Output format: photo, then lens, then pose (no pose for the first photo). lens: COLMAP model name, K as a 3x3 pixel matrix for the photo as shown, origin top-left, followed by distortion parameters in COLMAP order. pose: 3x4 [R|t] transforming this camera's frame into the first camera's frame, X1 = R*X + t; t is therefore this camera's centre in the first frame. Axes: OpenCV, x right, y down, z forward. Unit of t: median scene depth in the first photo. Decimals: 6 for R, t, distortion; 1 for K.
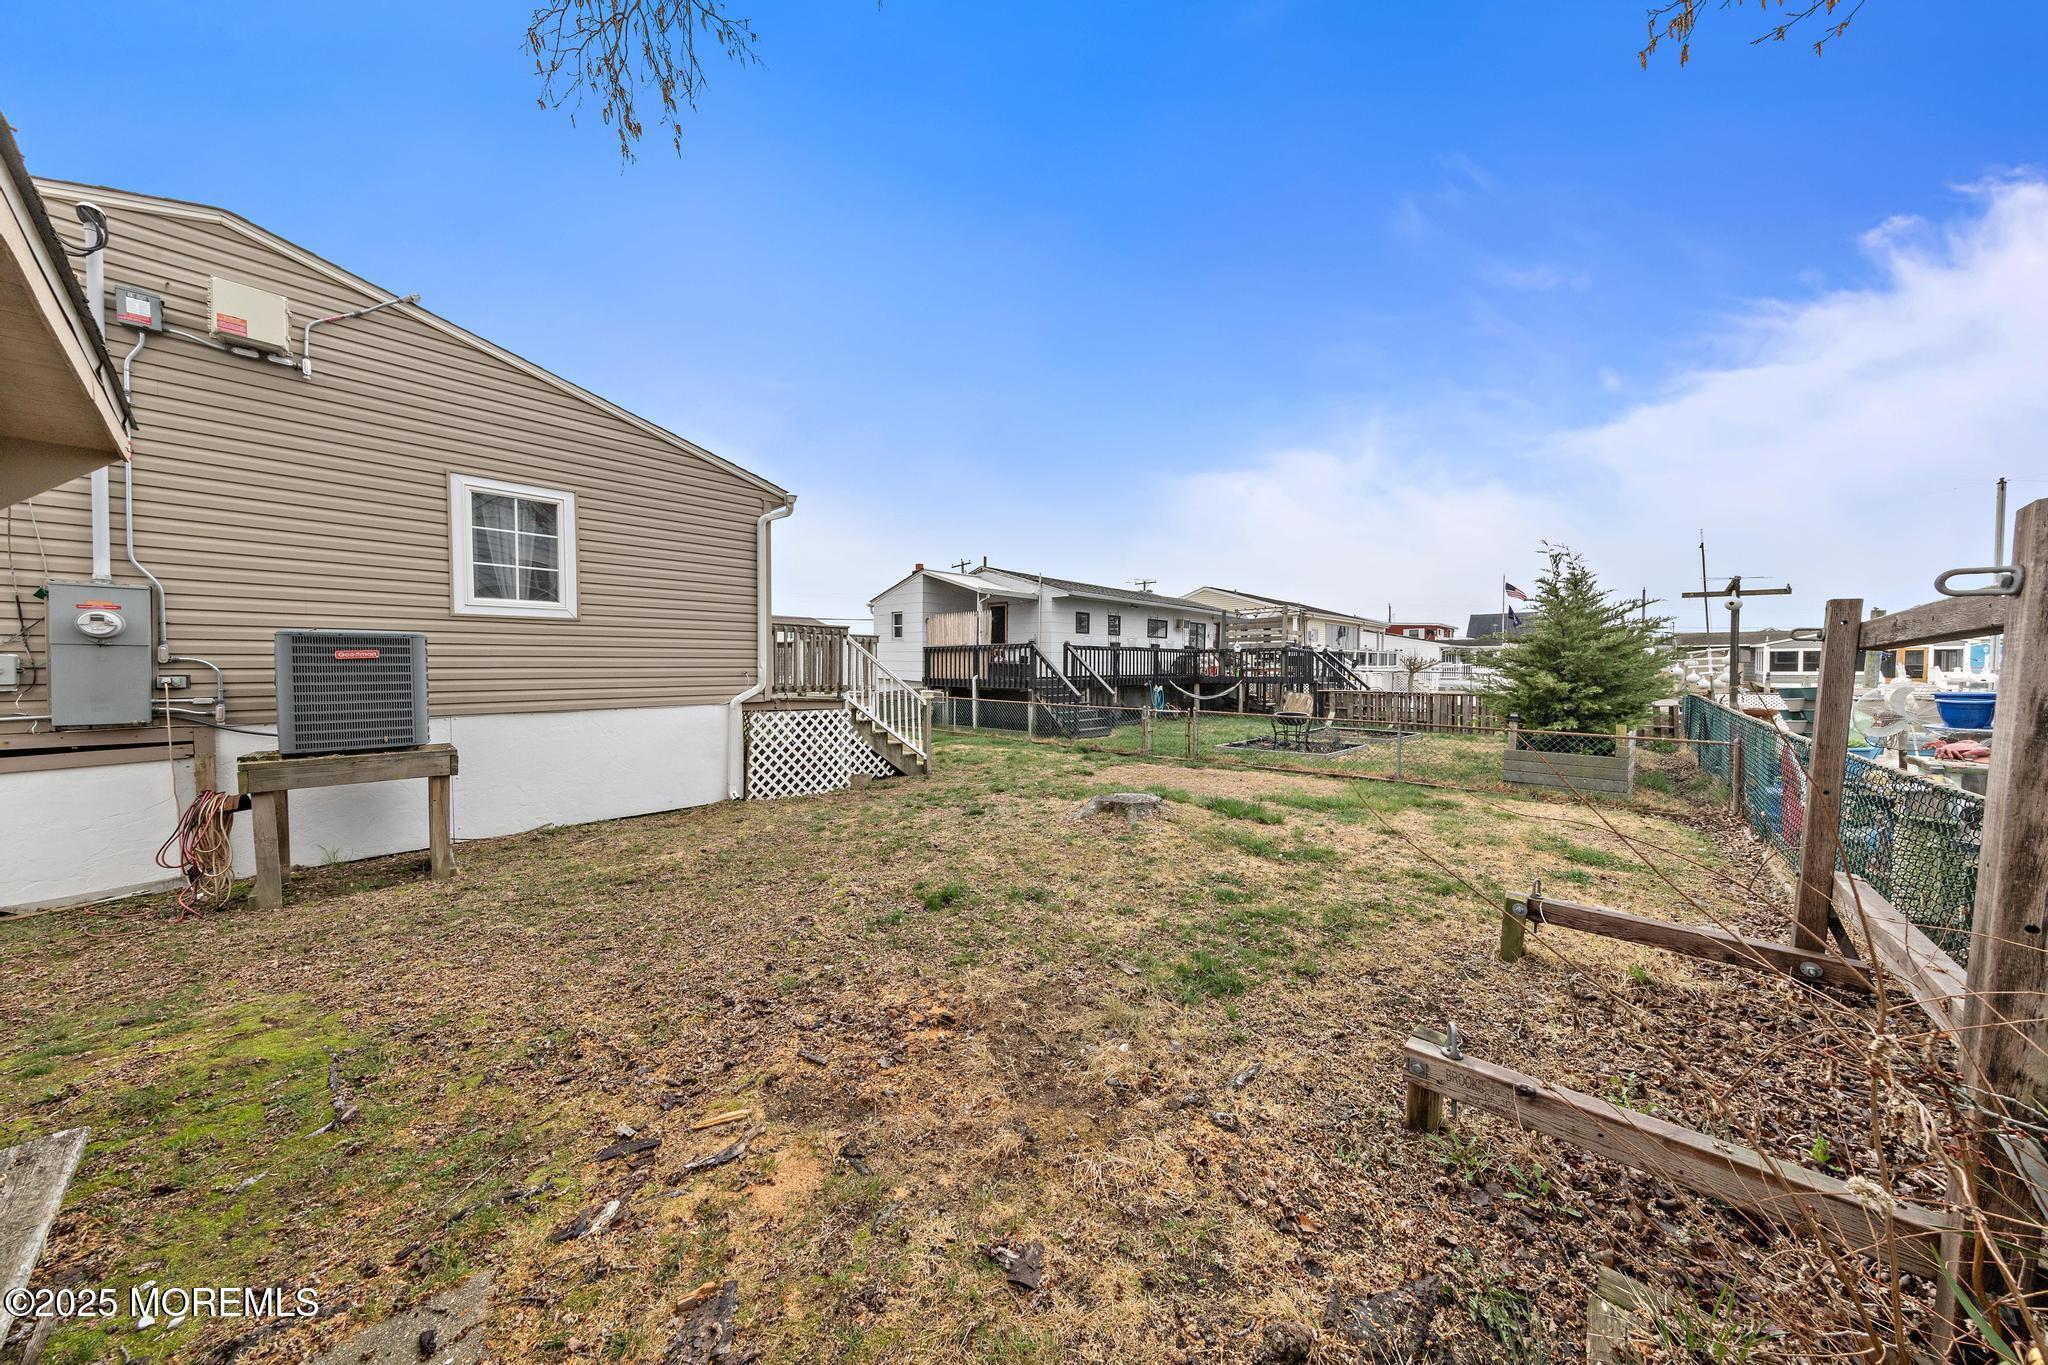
lens RADIAL K [[687.4, 0, 1028.7], [0, 687.4, 678.2], [0, 0, 1]] dist [-0.000041, -0.000001]
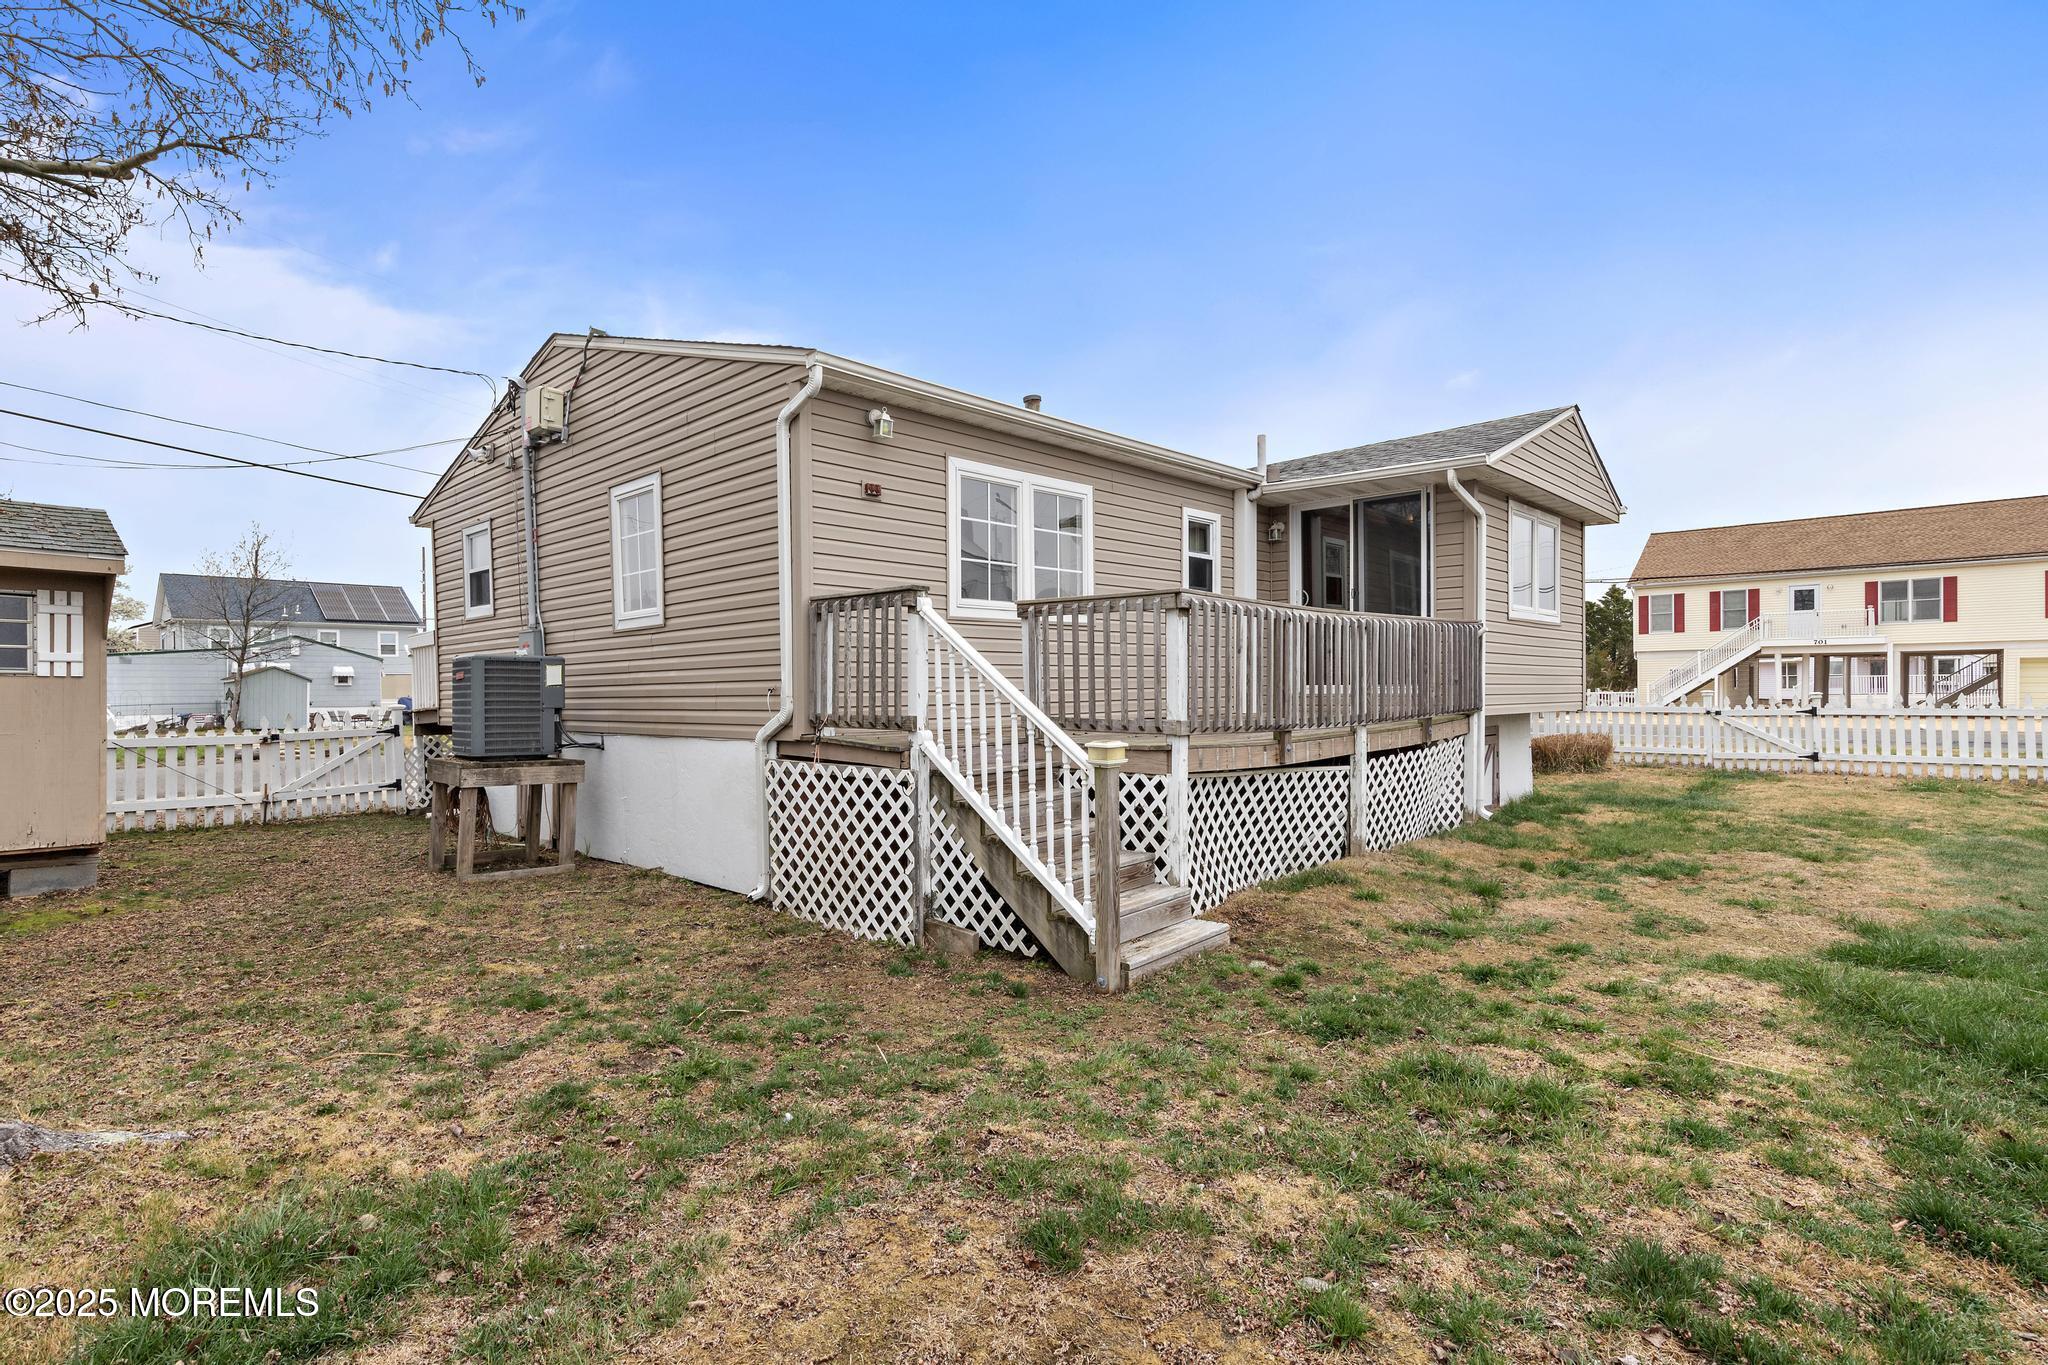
lens RADIAL K [[1010.4, 0, 1023.7], [0, 1010.4, 690.2], [0, 0, 1]] dist [0.001849, 0.000082]
pose [[-0.036221, -0.009246, -0.999301, 0.399899], [-0.016880, 0.999820, -0.008639, -0.003404], [0.999201, 0.016555, -0.036371, 1.106614]]
